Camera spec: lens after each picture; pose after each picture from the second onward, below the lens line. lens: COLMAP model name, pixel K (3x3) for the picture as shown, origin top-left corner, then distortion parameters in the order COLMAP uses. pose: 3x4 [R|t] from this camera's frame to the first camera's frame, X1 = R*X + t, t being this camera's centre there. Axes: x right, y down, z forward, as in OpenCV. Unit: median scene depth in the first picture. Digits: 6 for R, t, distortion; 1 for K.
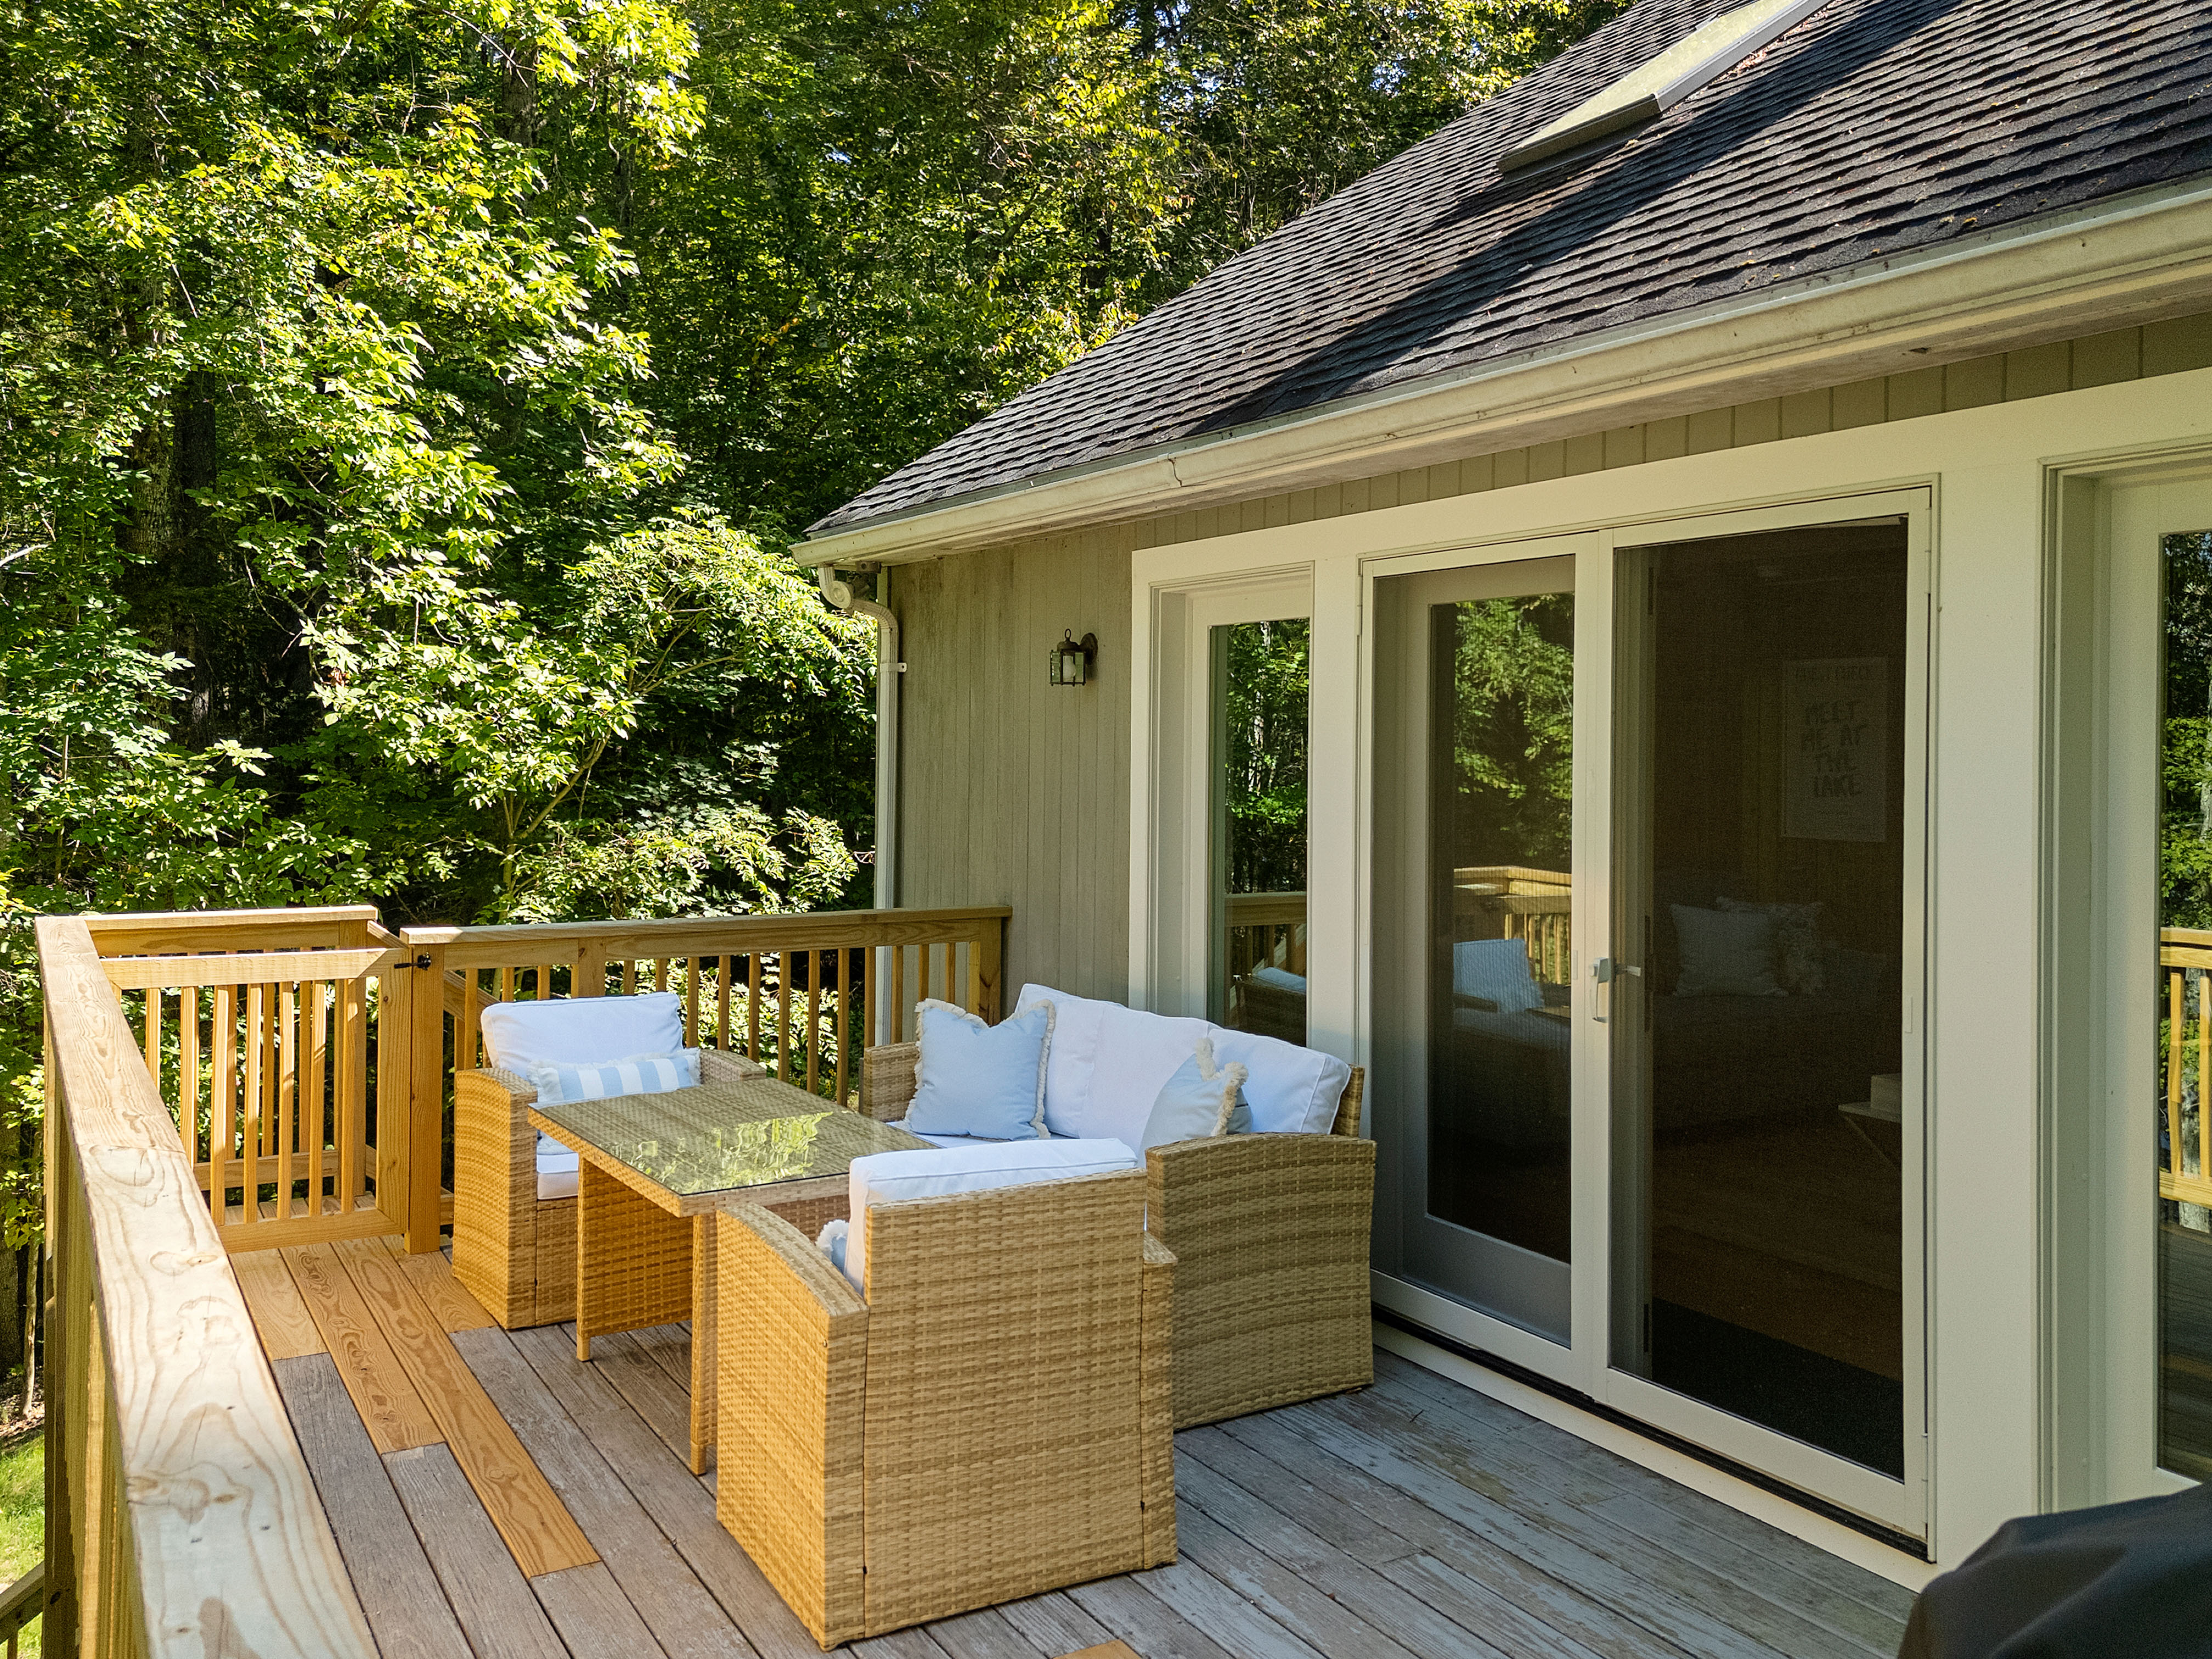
lens RADIAL K [[1771.3, 0, 1098.3], [0, 1771.3, 739.8], [0, 0, 1]] dist [0.084704, 0.005275]
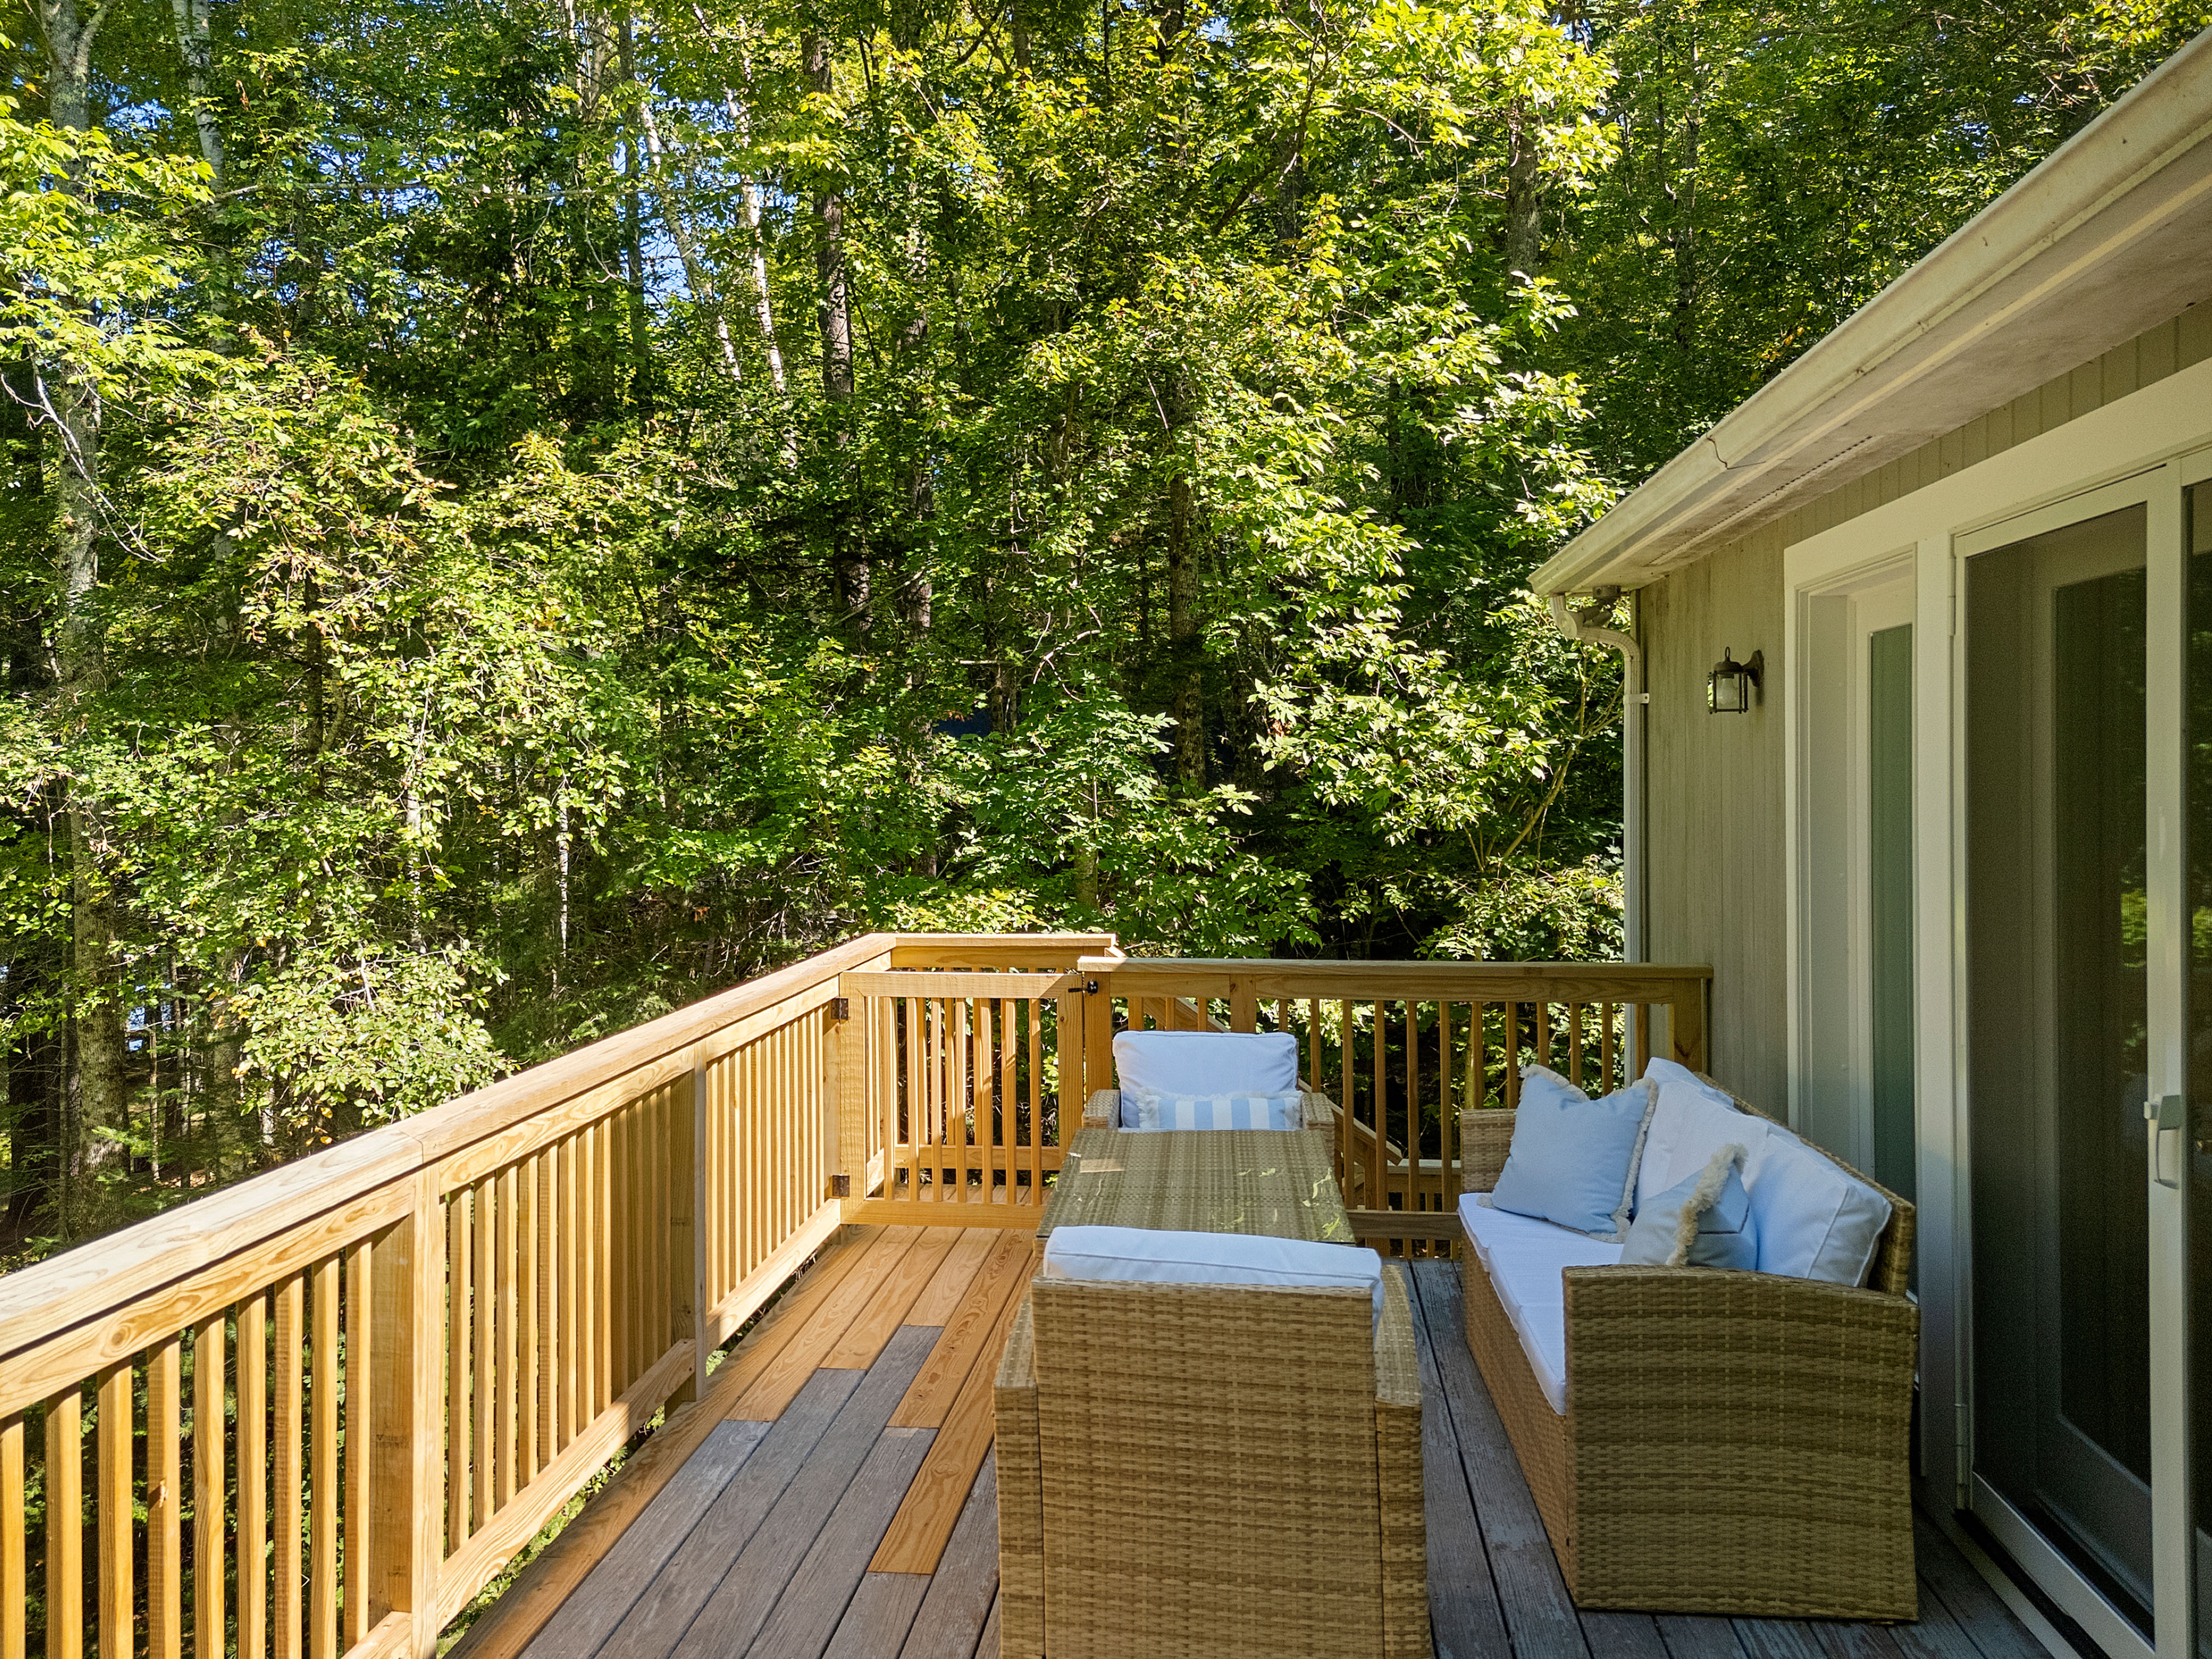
lens RADIAL K [[1688.1, 0, 1104.0], [0, 1688.1, 800.2], [0, 0, 1]] dist [0.076943, -0.058534]
pose [[0.800869, -0.008843, -0.598774, 0.123756], [0.017391, 0.999813, 0.008494, -0.000630], [0.598587, -0.017216, 0.800873, 0.082849]]
